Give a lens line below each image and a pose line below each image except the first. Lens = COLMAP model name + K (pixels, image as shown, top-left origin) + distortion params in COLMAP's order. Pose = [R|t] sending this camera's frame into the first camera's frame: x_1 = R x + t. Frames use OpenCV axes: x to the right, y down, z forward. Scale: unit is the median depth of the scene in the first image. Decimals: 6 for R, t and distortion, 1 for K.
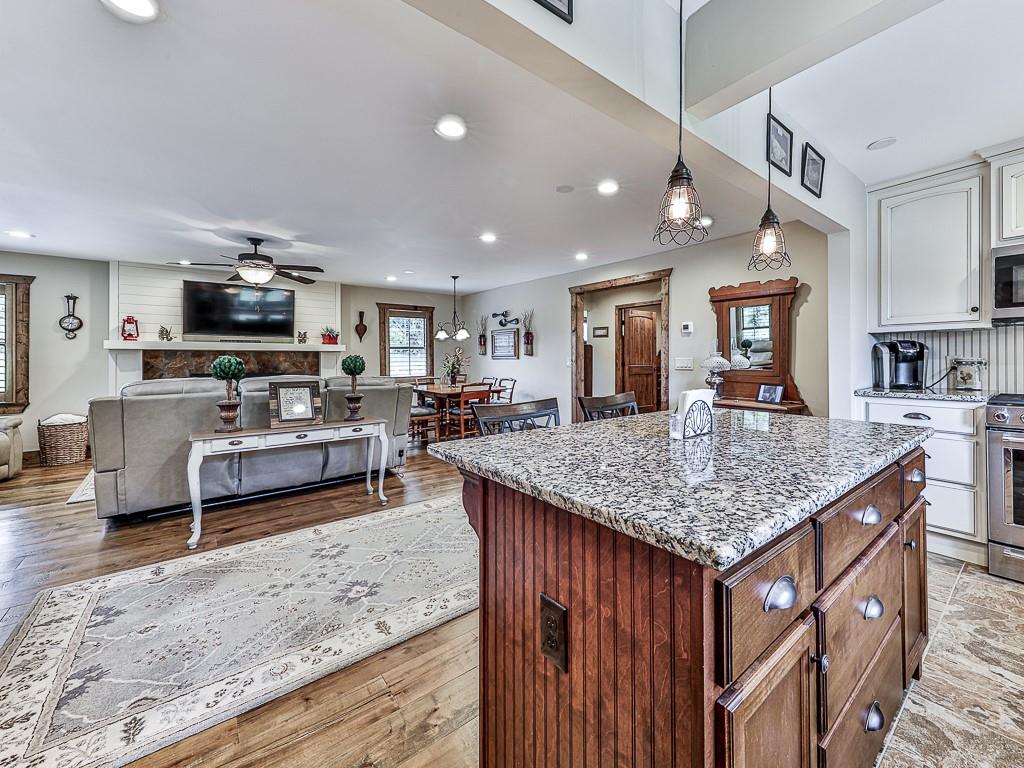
lens RADIAL K [[401.8, 0, 554.0], [0, 401.8, 357.6], [0, 0, 1]] dist [0.002096, -0.000285]
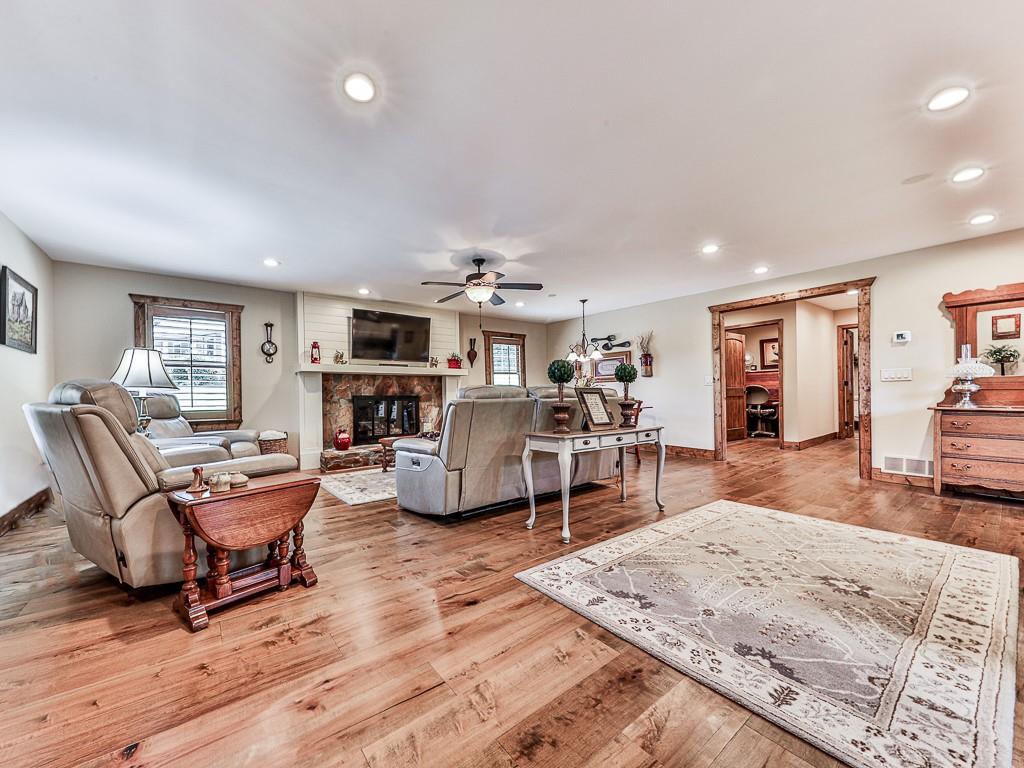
lens RADIAL K [[380.1, 0, 485.7], [0, 380.1, 396.2], [0, 0, 1]] dist [0.008229, -0.000261]
pose [[0.996813, -0.010210, -0.079114, -0.525001], [0.010639, 0.999931, 0.005000, 0.046258], [0.079057, -0.005825, 0.996853, 0.006586]]
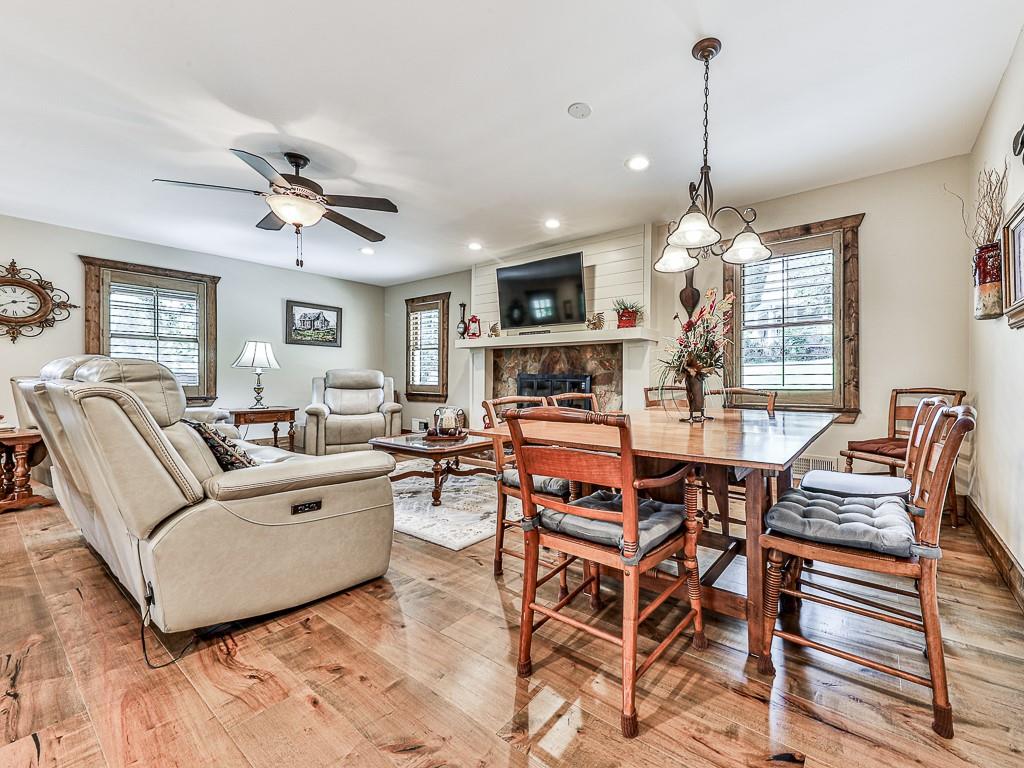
lens RADIAL K [[413.3, 0, 595.3], [0, 413.3, 378.7], [0, 0, 1]] dist [0.001084, -0.000950]
pose [[0.271013, 0.007688, -0.962545, 0.031720], [-0.000883, 0.999970, 0.007738, 0.049286], [0.962575, -0.001248, 0.271012, 1.039117]]
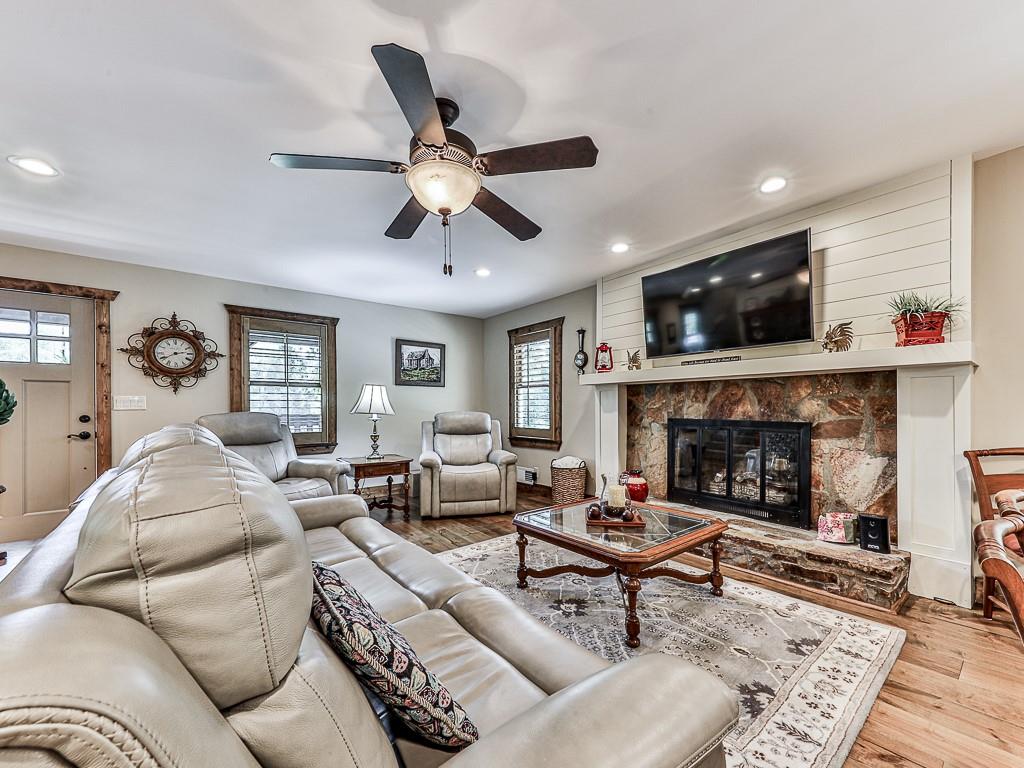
lens RADIAL K [[410.6, 0, 514.3], [0, 410.6, 406.6], [0, 0, 1]] dist [0.012165, 0.000042]
pose [[-0.047119, 0.001713, -0.998888, -0.246443], [0.011039, 0.999938, 0.001195, 0.019990], [0.998828, -0.010970, -0.047135, 0.884837]]
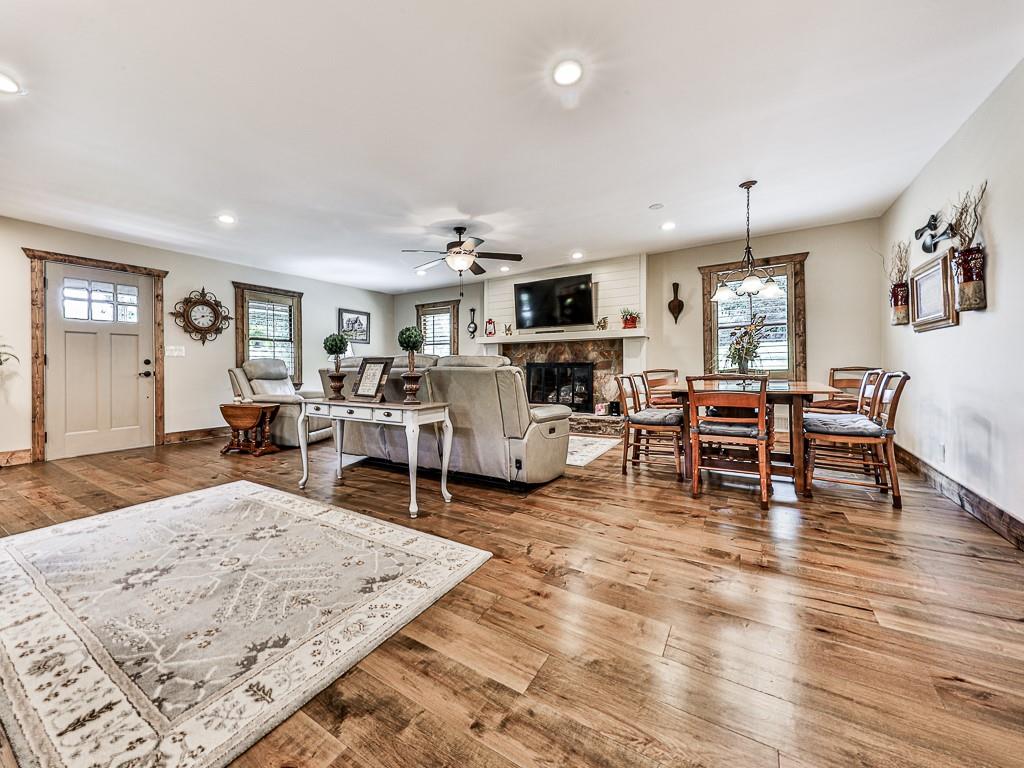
lens RADIAL K [[410.1, 0, 477.9], [0, 410.1, 368.5], [0, 0, 1]] dist [0.010109, -0.000053]
pose [[0.272249, 0.004905, -0.962214, 0.243750], [0.013335, 0.999872, 0.008870, 0.050576], [0.962134, -0.015246, 0.272149, 0.606992]]
